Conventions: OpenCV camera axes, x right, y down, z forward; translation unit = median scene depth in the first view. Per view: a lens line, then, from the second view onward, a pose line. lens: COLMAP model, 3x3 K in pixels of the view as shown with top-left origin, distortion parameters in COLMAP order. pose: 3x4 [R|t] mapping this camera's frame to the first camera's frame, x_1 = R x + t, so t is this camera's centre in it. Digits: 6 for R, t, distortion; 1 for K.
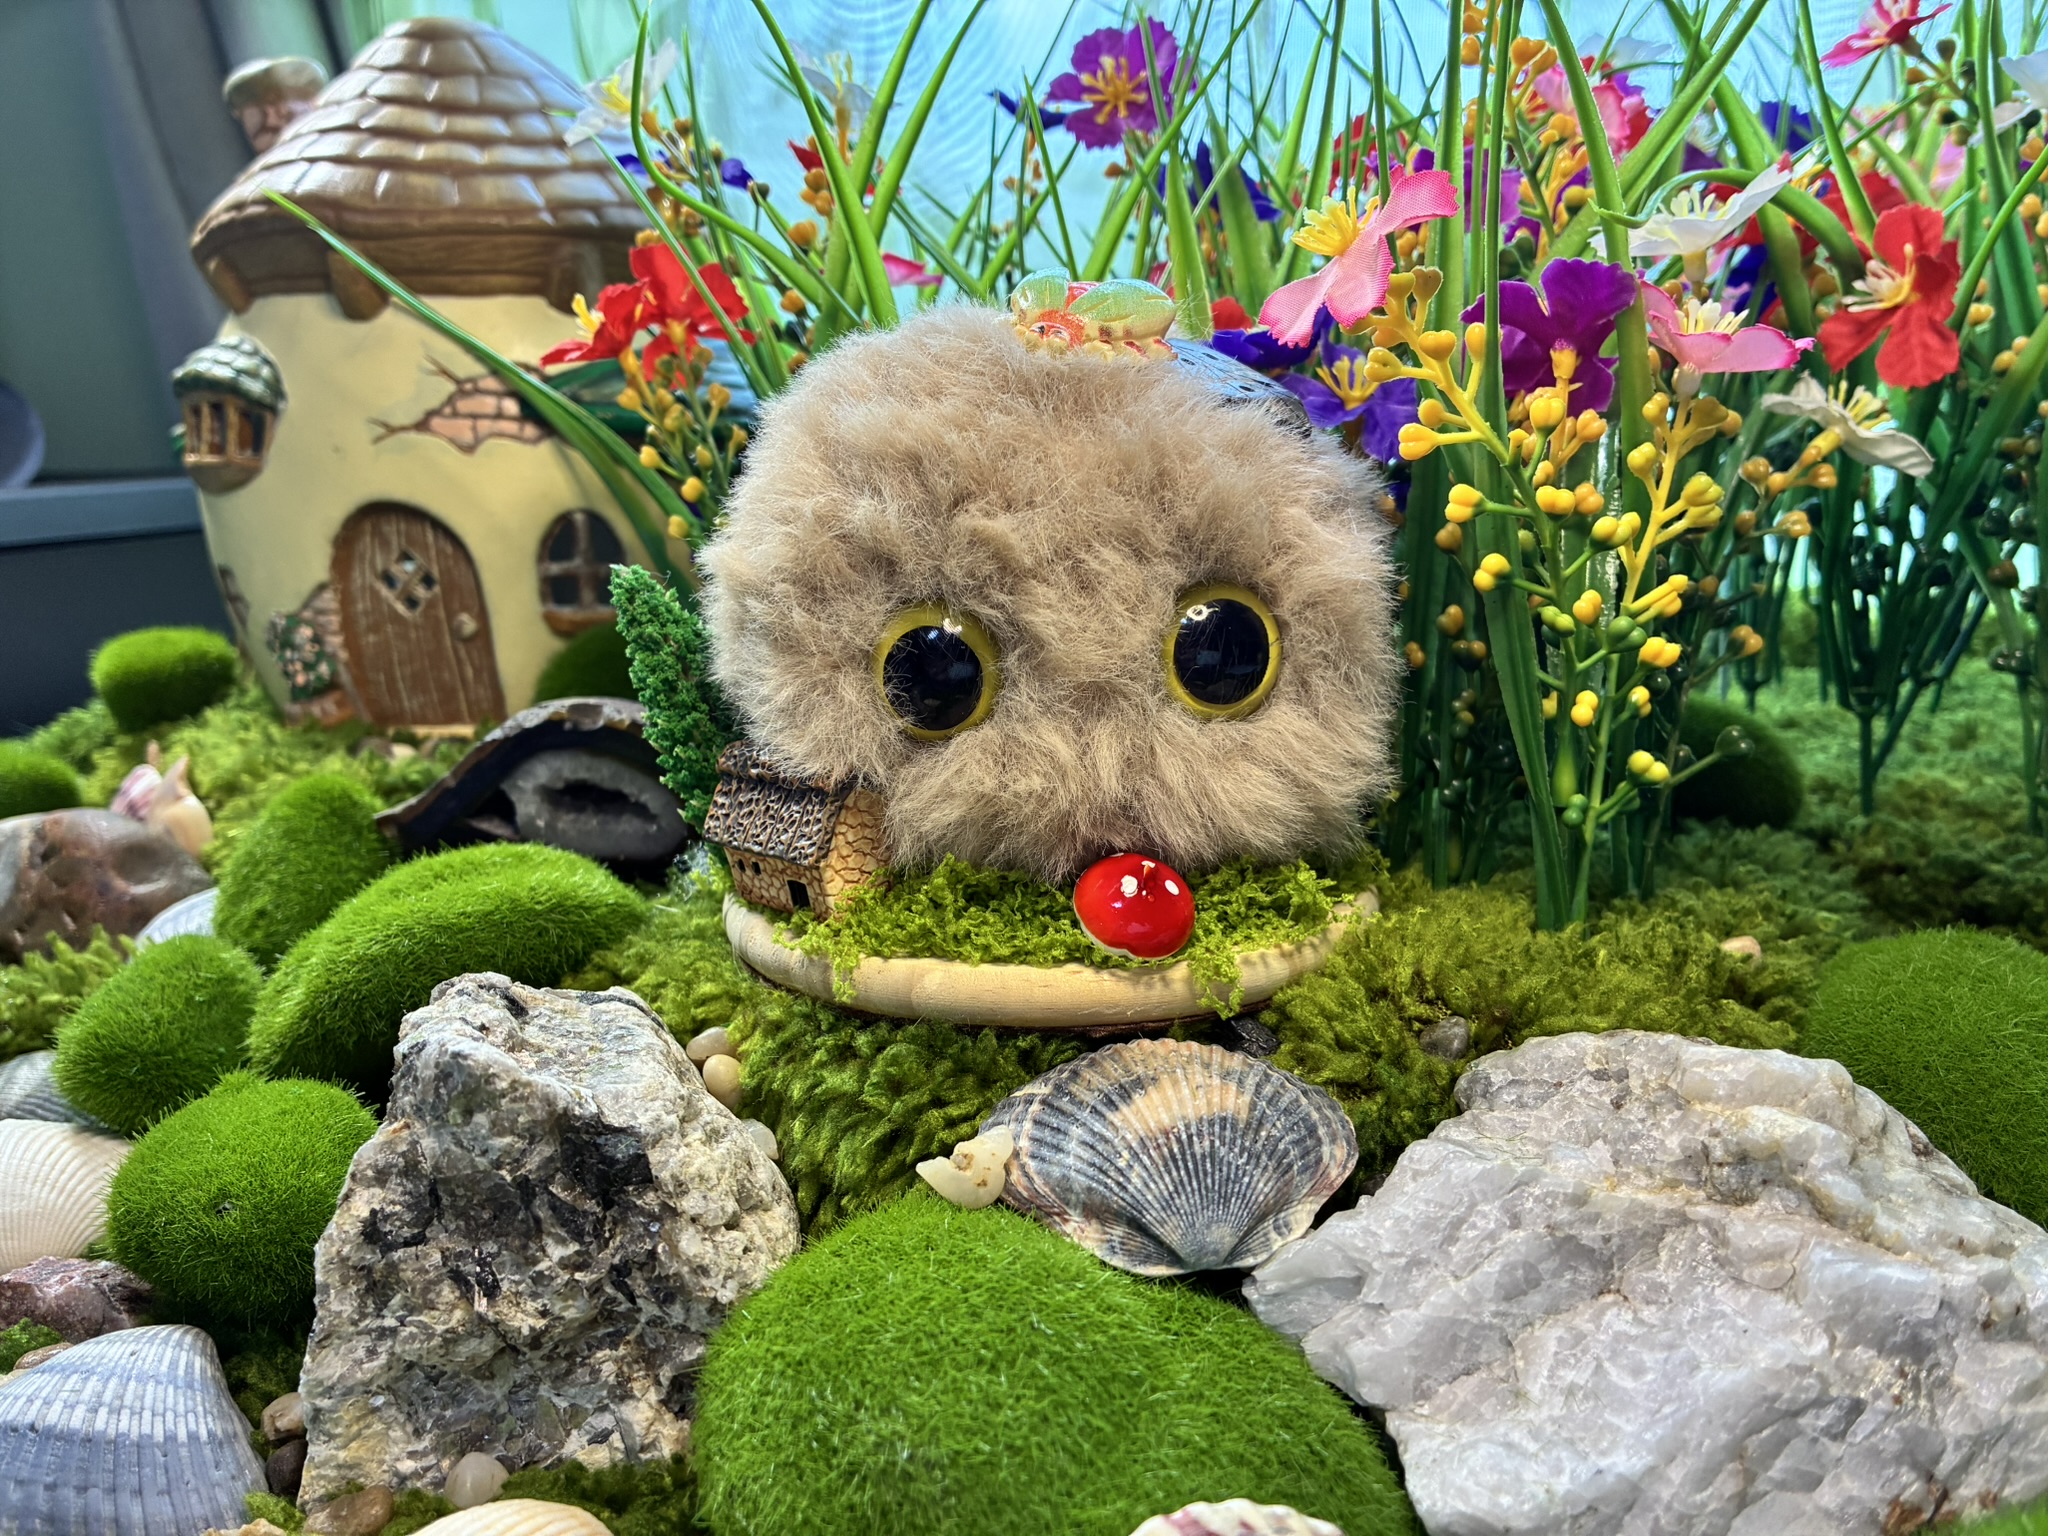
lens RADIAL K [[1537.7, 0, 1024.2], [0, 1537.7, 765.8], [0, 0, 1]] dist [0.035952, -0.052789]
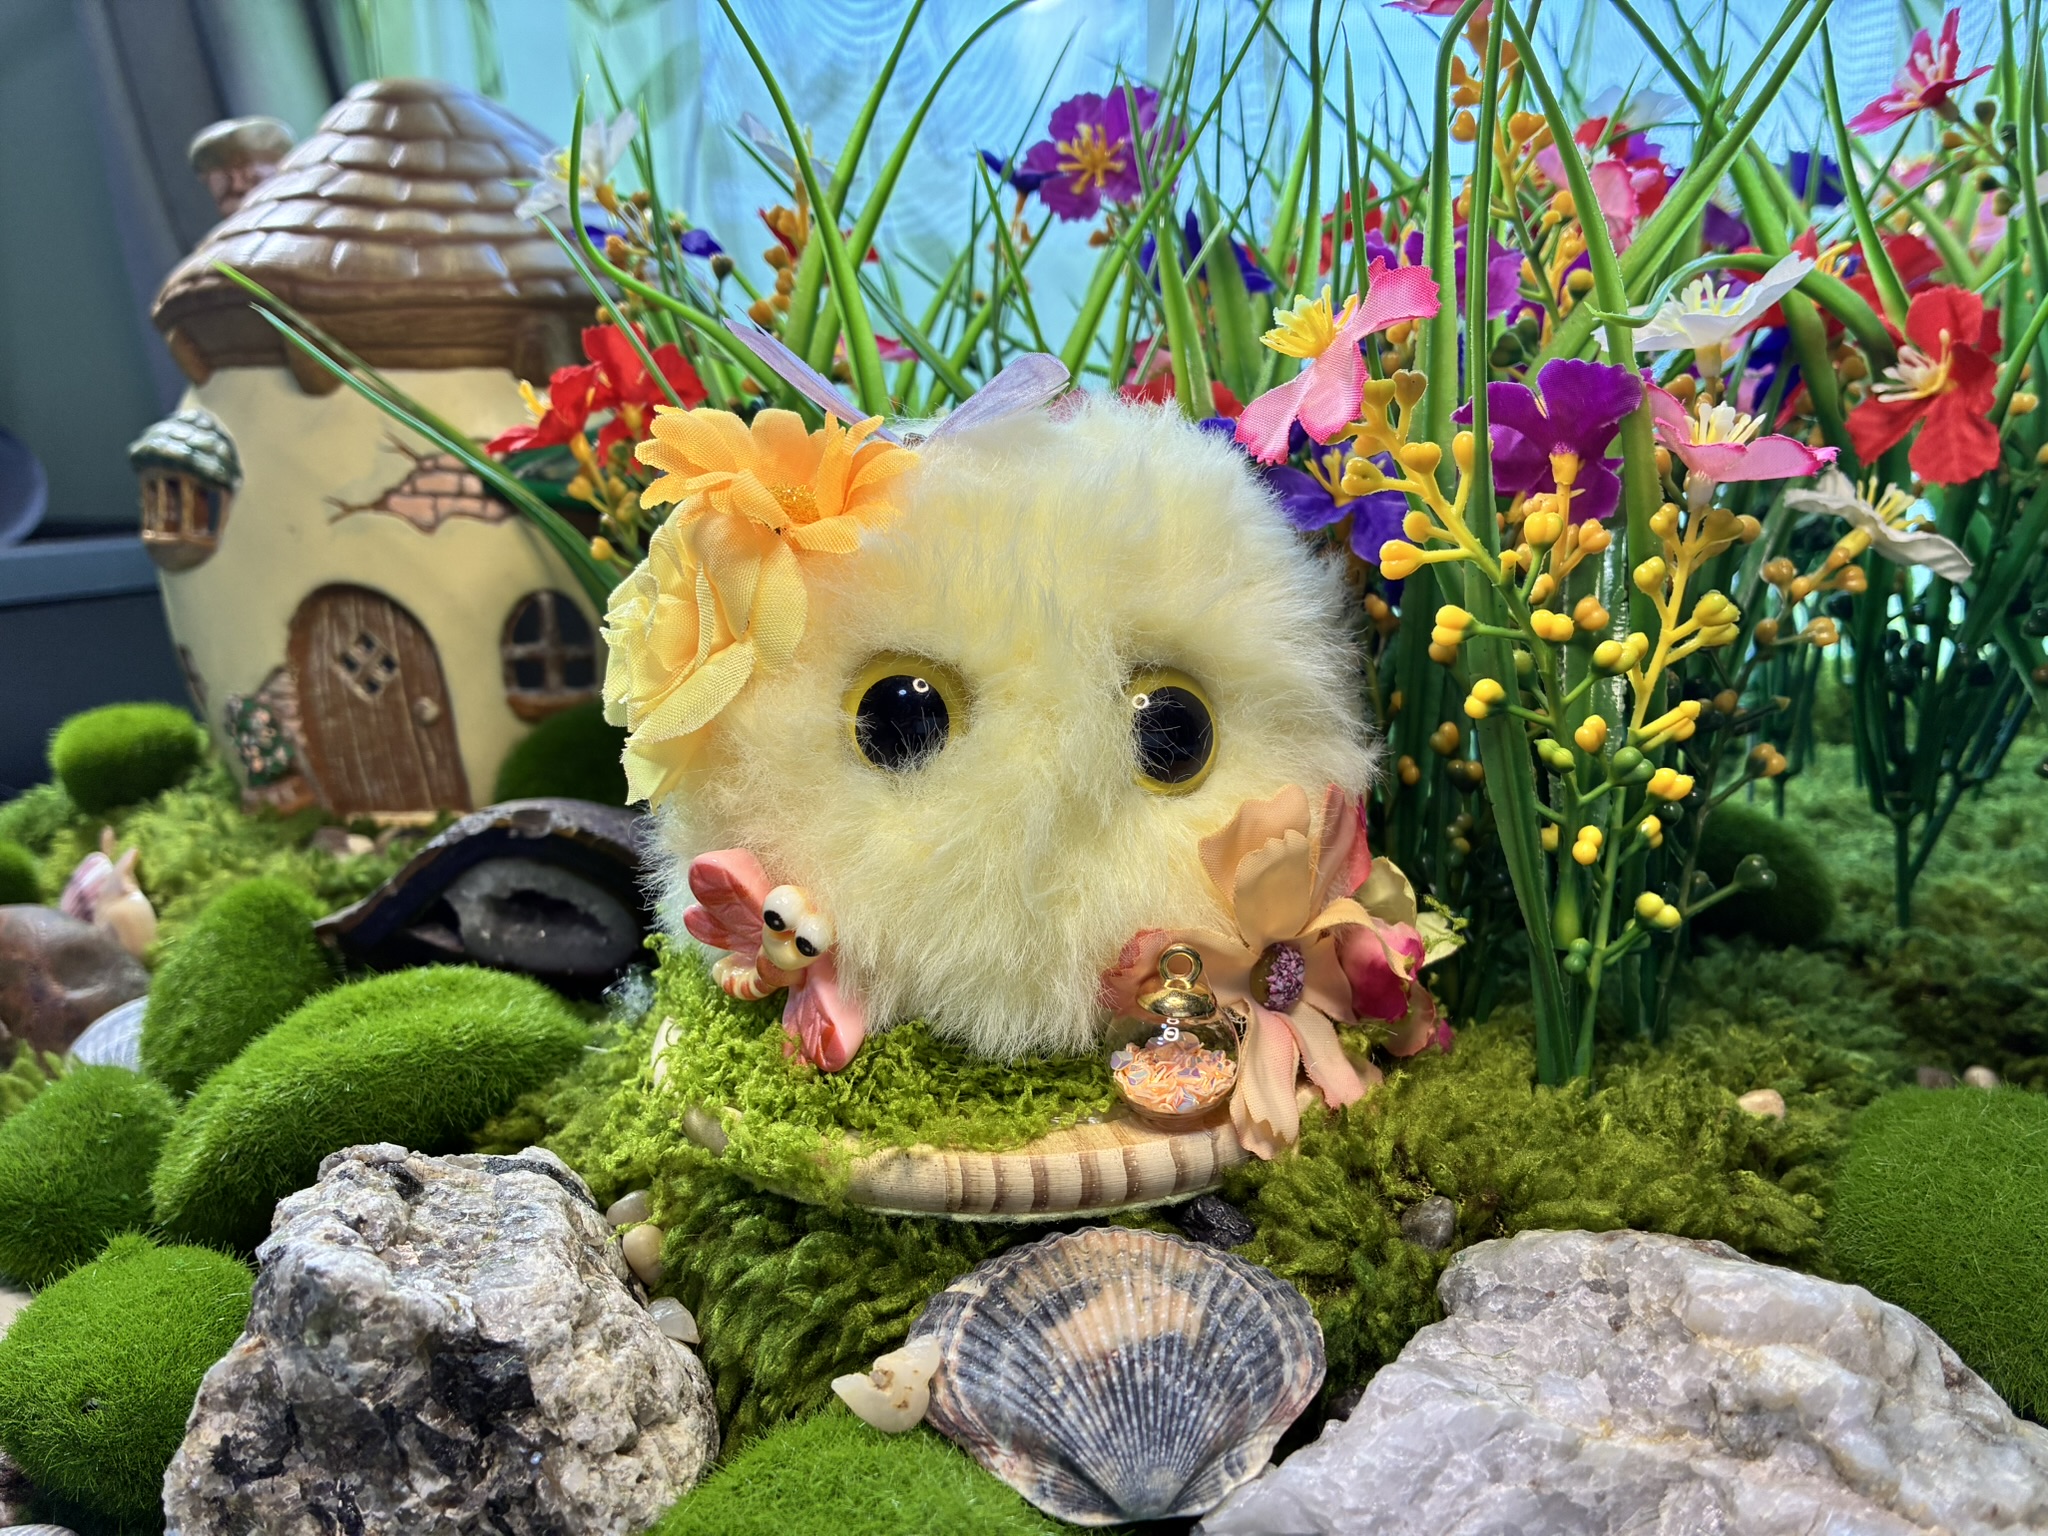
lens RADIAL K [[1537.7, 0, 1024.2], [0, 1537.7, 765.8], [0, 0, 1]] dist [0.035952, -0.052789]
pose [[0.999761, 0.002356, -0.021732, 0.043698], [-0.002632, 0.999916, -0.012695, -0.064118], [0.021700, 0.012750, 0.999683, 0.069238]]
